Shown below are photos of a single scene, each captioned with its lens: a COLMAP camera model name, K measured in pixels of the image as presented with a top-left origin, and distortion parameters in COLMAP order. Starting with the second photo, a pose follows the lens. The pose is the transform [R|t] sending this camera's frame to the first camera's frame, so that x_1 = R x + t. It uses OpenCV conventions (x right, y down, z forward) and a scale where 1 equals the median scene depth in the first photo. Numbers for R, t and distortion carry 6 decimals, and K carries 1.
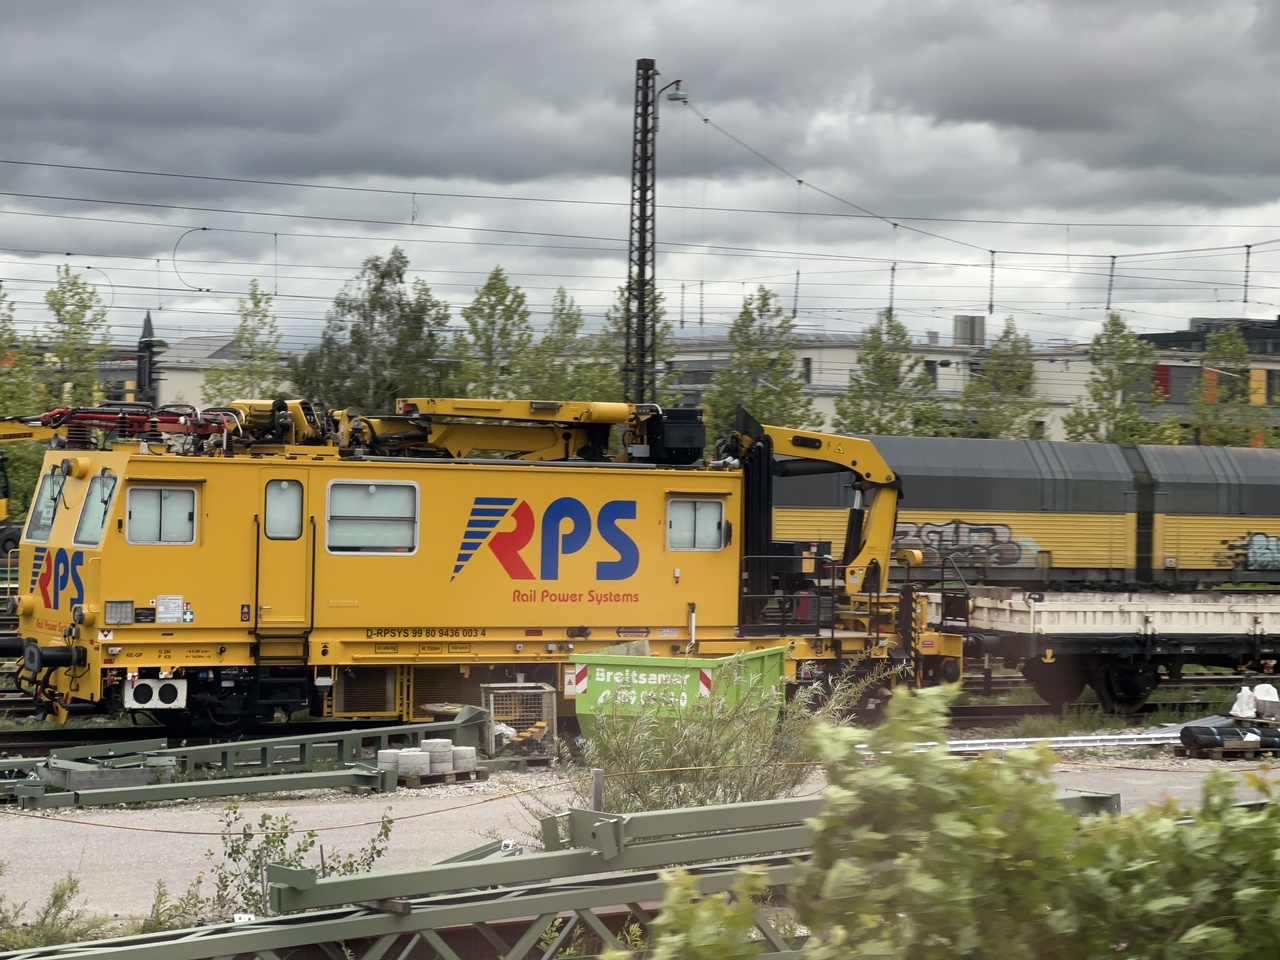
lens RADIAL K [[2850.6, 0, 621.0], [0, 2850.6, 481.7], [0, 0, 1]] dist [-0.067570, 4.225309]
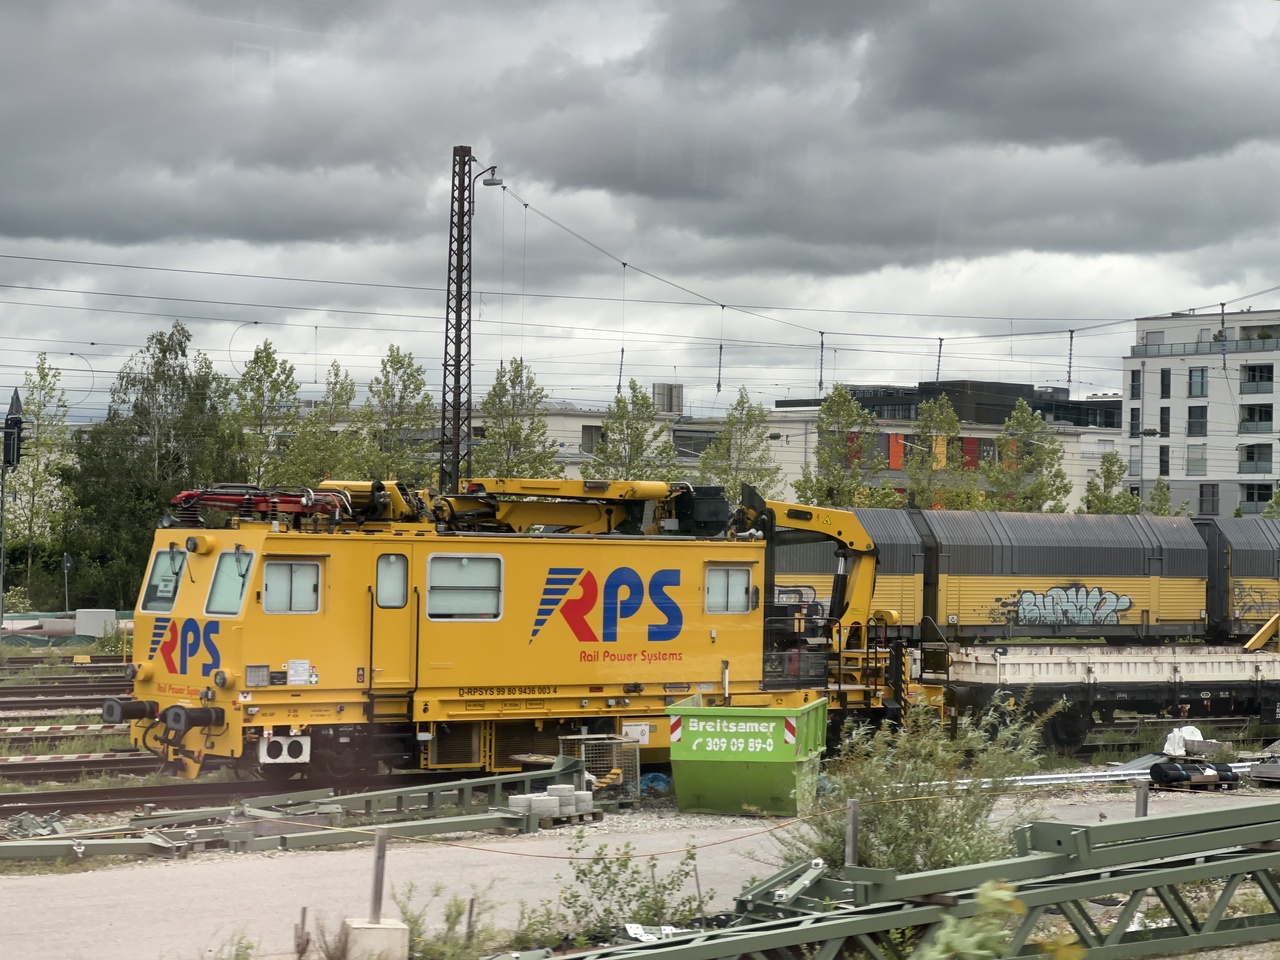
lens RADIAL K [[2850.6, 0, 621.0], [0, 2850.6, 481.7], [0, 0, 1]] dist [-0.067570, 4.225309]
pose [[0.990752, -0.006454, 0.135533, -0.167208], [0.009441, 0.999726, -0.021411, -0.003872], [-0.135357, 0.022493, 0.990541, -0.099233]]
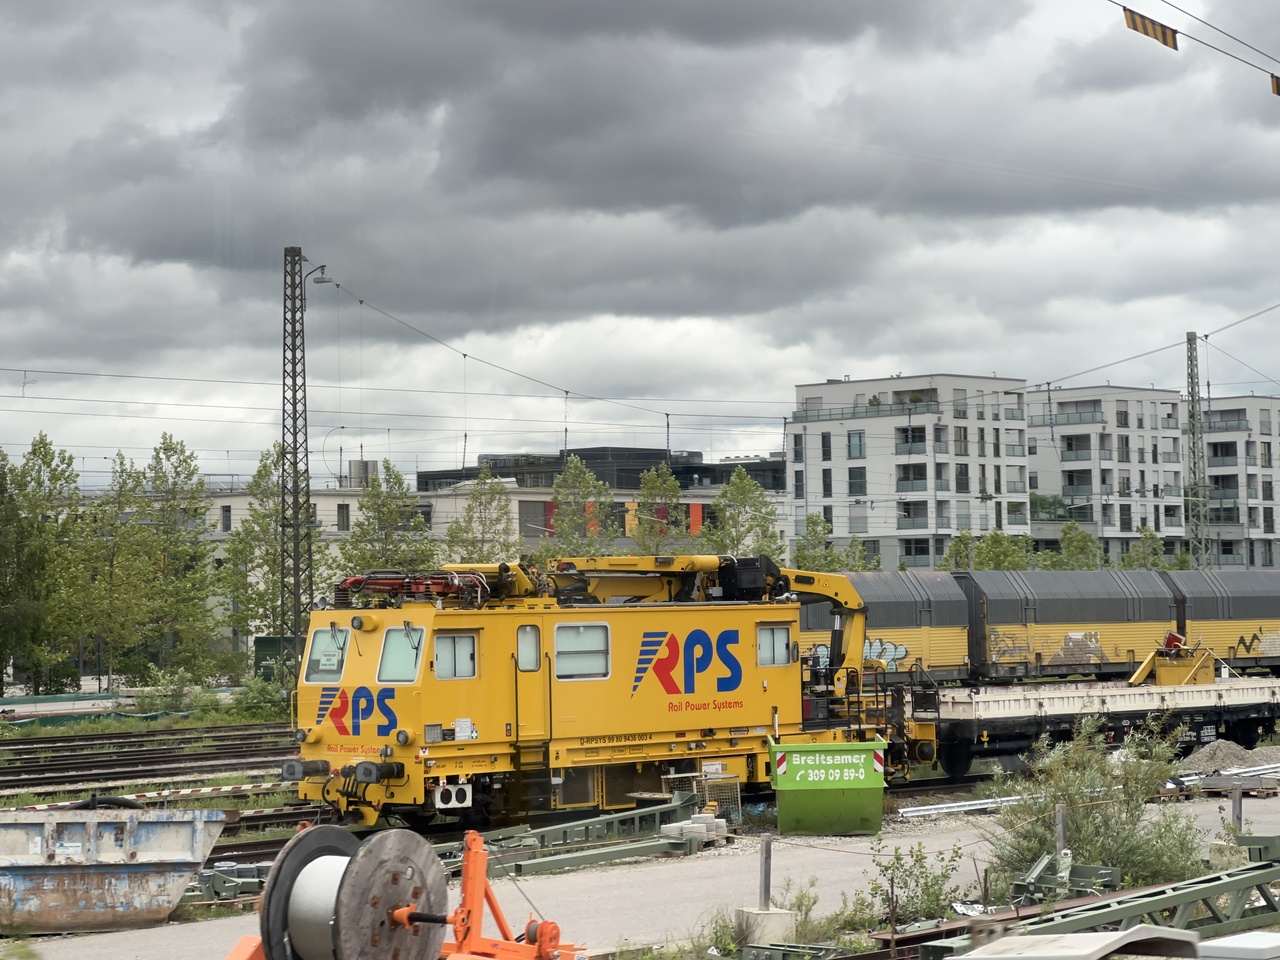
lens RADIAL K [[2857.3, 0, 612.5], [0, 2857.3, 457.4], [0, 0, 1]] dist [0.031703, 3.573669]
pose [[0.960239, -0.030414, 0.277517, -0.408258], [0.045961, 0.997707, -0.049687, -0.009605], [-0.275369, 0.060466, 0.959435, -0.240469]]
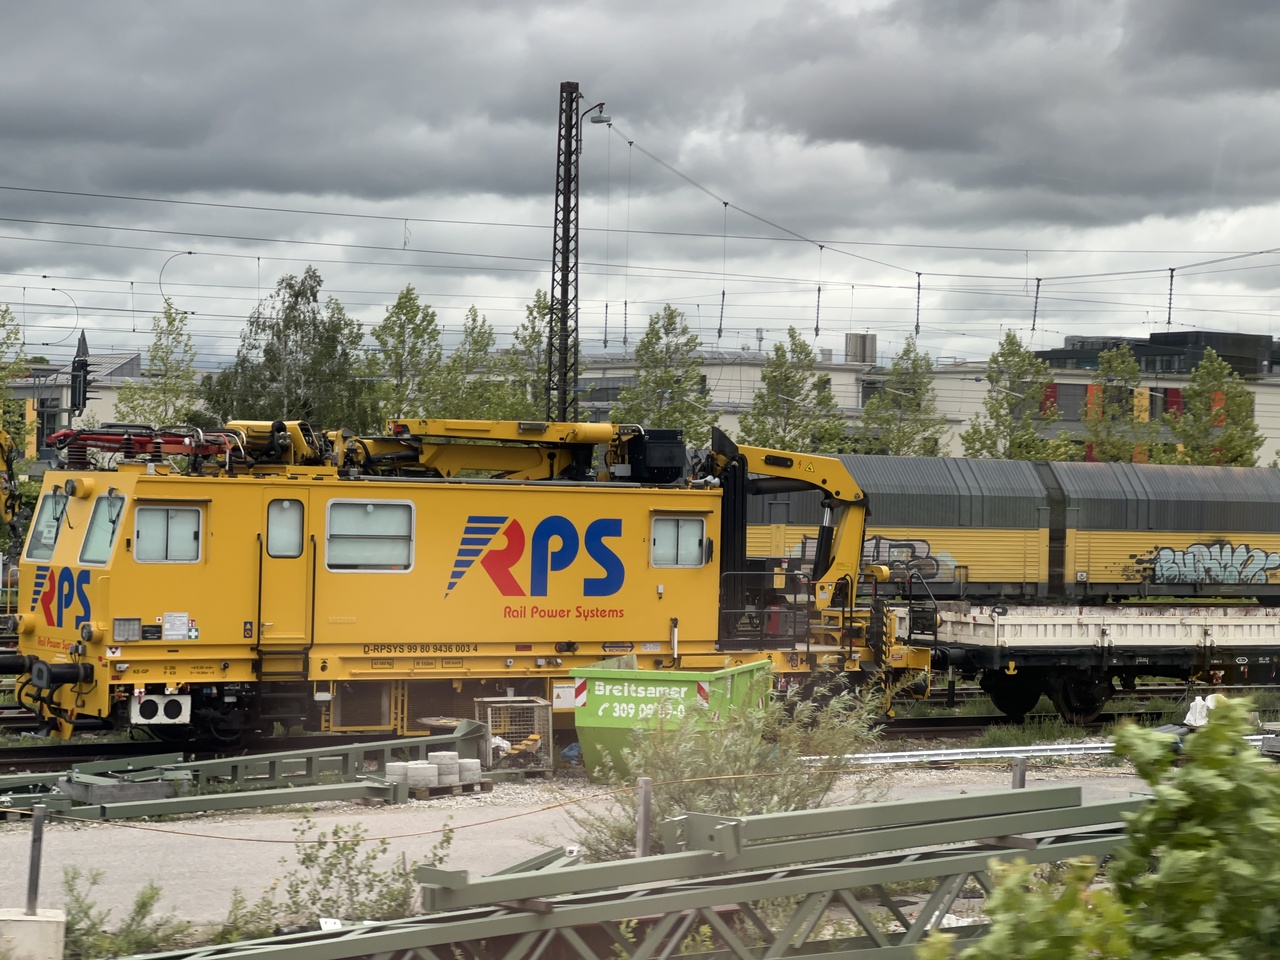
lens RADIAL K [[2848.3, 0, 620.6], [0, 2848.3, 484.4], [0, 0, 1]] dist [-0.169908, 6.067677]
pose [[0.998979, -0.002352, 0.045126, -0.040849], [0.002566, 0.999986, -0.004696, -0.000833], [-0.045115, 0.004807, 0.998970, -0.022988]]
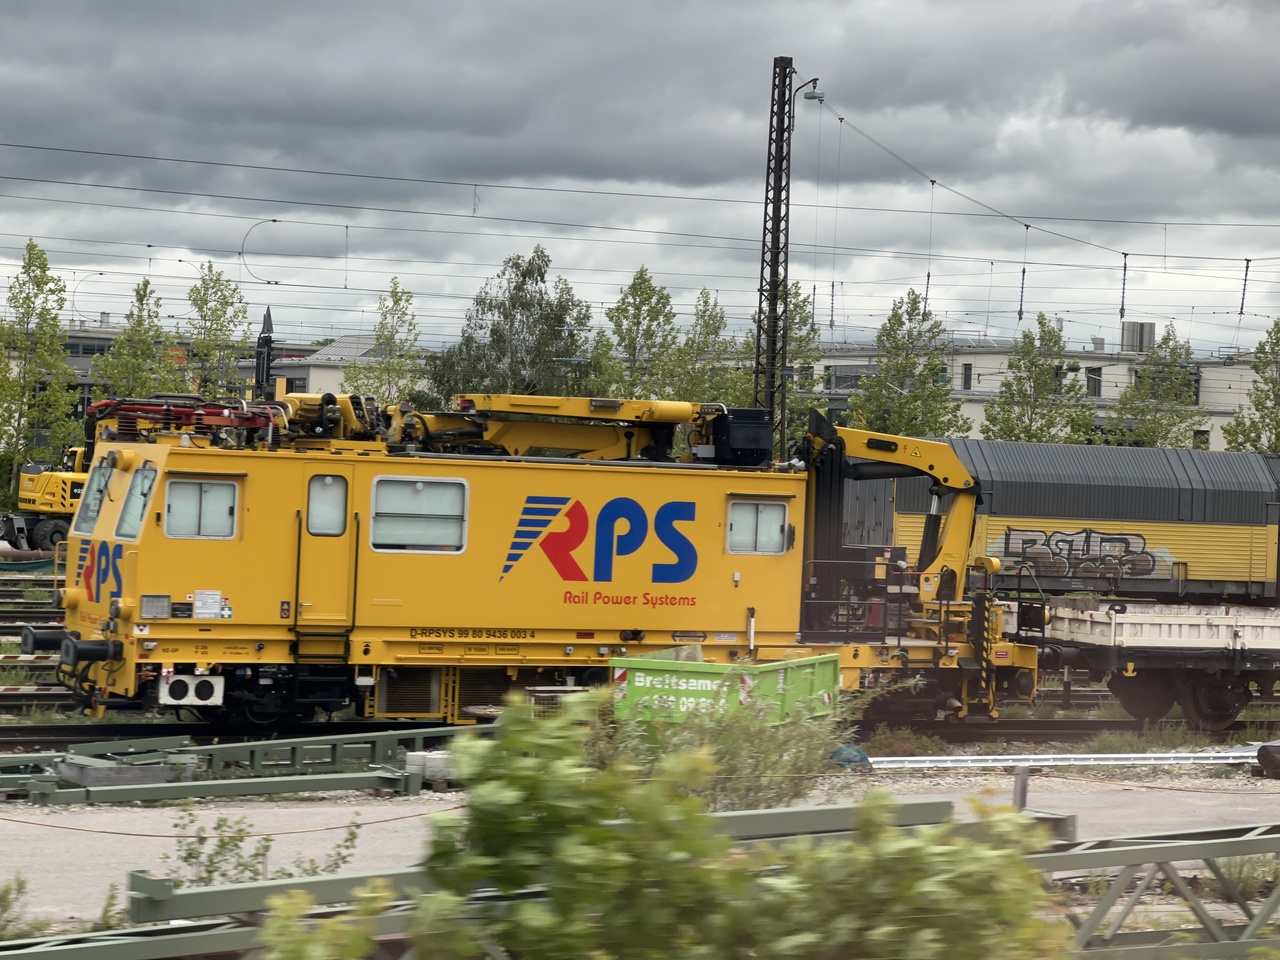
lens RADIAL K [[2850.6, 0, 621.0], [0, 2850.6, 481.7], [0, 0, 1]] dist [-0.067570, 4.225309]
pose [[0.997804, 0.014715, -0.064585, 0.043095], [-0.014807, 0.999890, -0.000934, 0.001028], [0.064564, 0.001889, 0.997912, 0.025090]]
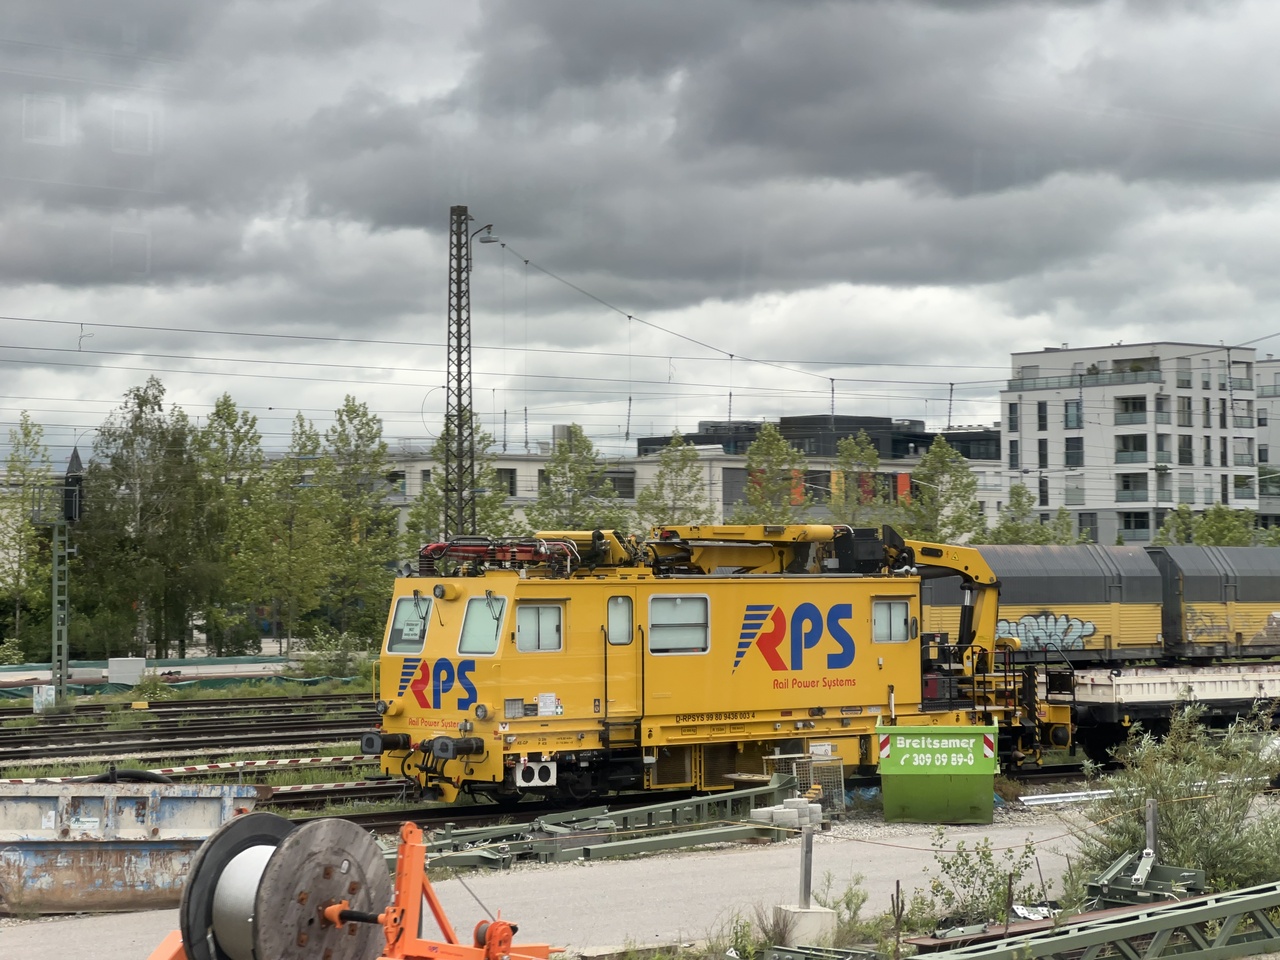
lens RADIAL K [[2871.5, 0, 613.2], [0, 2871.5, 428.2], [0, 0, 1]] dist [-0.026175, 4.007621]
pose [[0.980119, -0.021291, 0.197263, -0.338357], [0.032120, 0.998138, -0.051861, -0.008016], [-0.195792, 0.057166, 0.978978, -0.200824]]
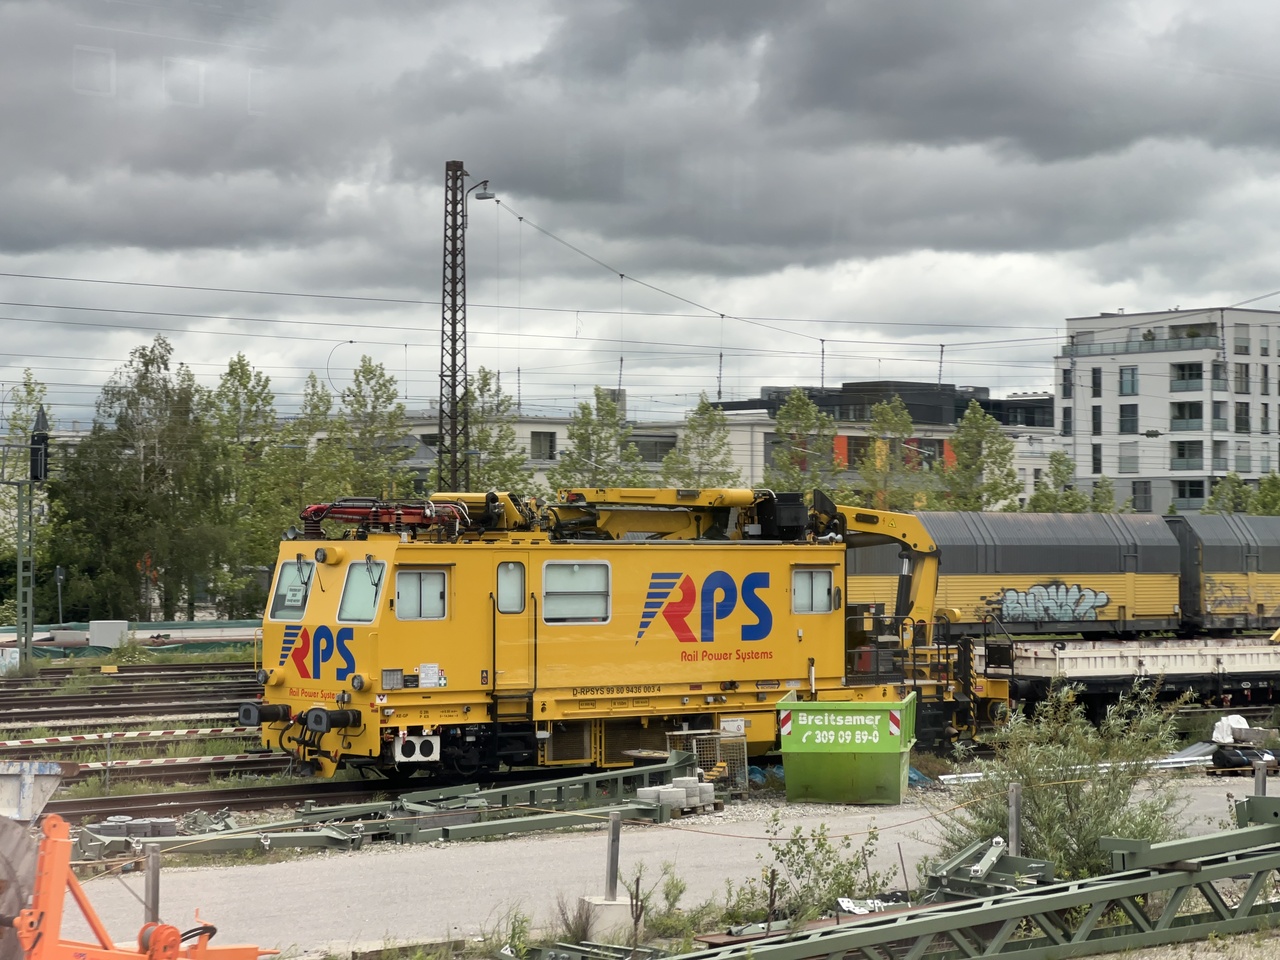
lens RADIAL K [[2862.7, 0, 611.5], [0, 2862.7, 450.5], [0, 0, 1]] dist [-0.024458, 3.373667]
pose [[0.985819, -0.018264, 0.166817, -0.253458], [0.024079, 0.999168, -0.032904, -0.006209], [-0.166078, 0.036455, 0.985439, -0.152404]]
